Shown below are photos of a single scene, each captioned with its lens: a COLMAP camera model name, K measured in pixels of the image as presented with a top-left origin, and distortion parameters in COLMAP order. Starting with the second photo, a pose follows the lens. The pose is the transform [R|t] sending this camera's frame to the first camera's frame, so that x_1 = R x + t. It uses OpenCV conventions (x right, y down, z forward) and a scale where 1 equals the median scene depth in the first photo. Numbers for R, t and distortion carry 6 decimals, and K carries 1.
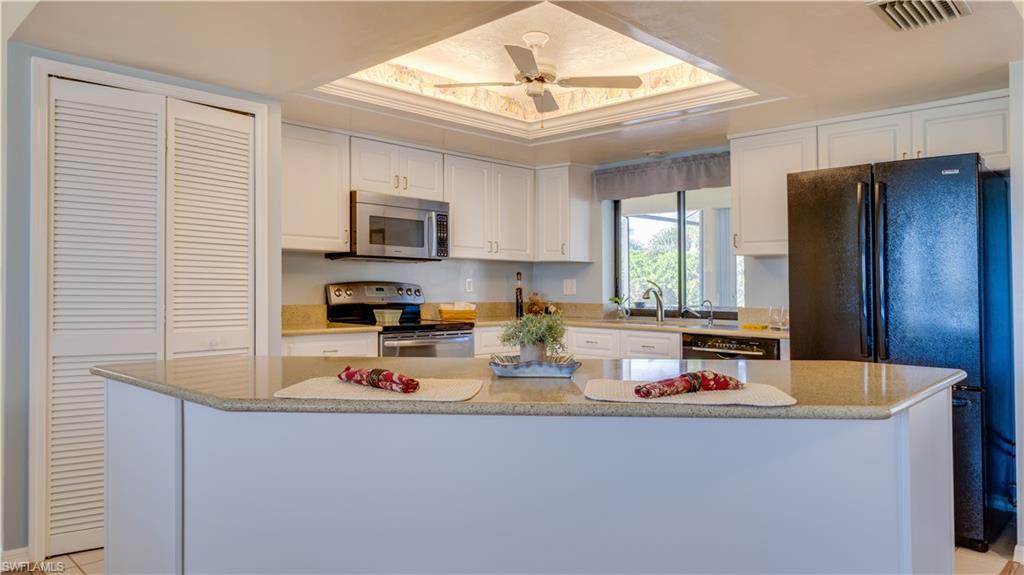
lens RADIAL K [[669.8, 0, 510.5], [0, 669.8, 280.6], [0, 0, 1]] dist [0.006247, 0.001264]
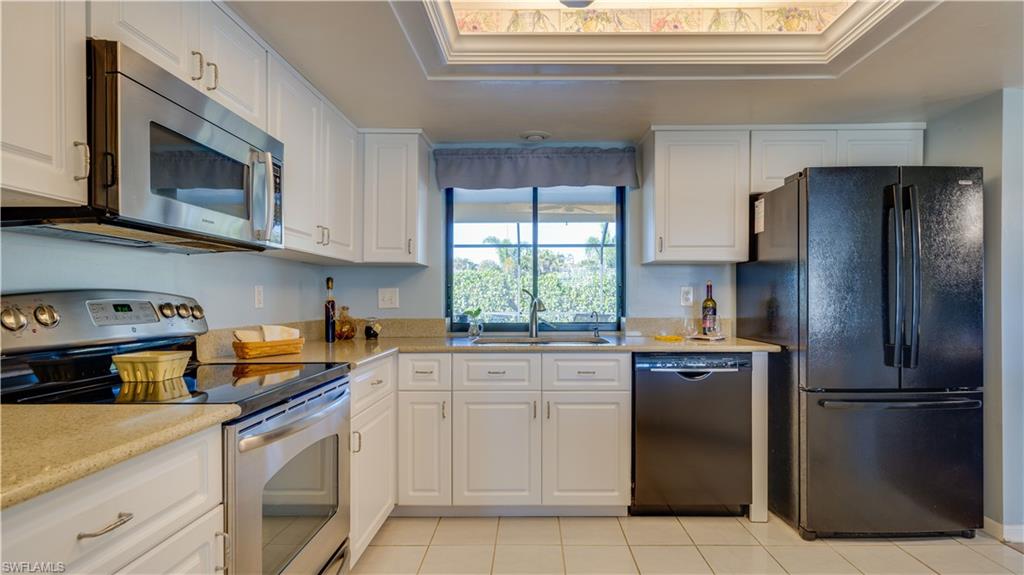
lens RADIAL K [[499.4, 0, 531.8], [0, 499.4, 295.5], [0, 0, 1]] dist [0.005976, 0.000294]
pose [[0.716738, -0.007134, 0.697306, -0.217013], [0.002481, 0.999967, 0.007680, 0.003016], [-0.697338, -0.003775, 0.716732, 0.537817]]
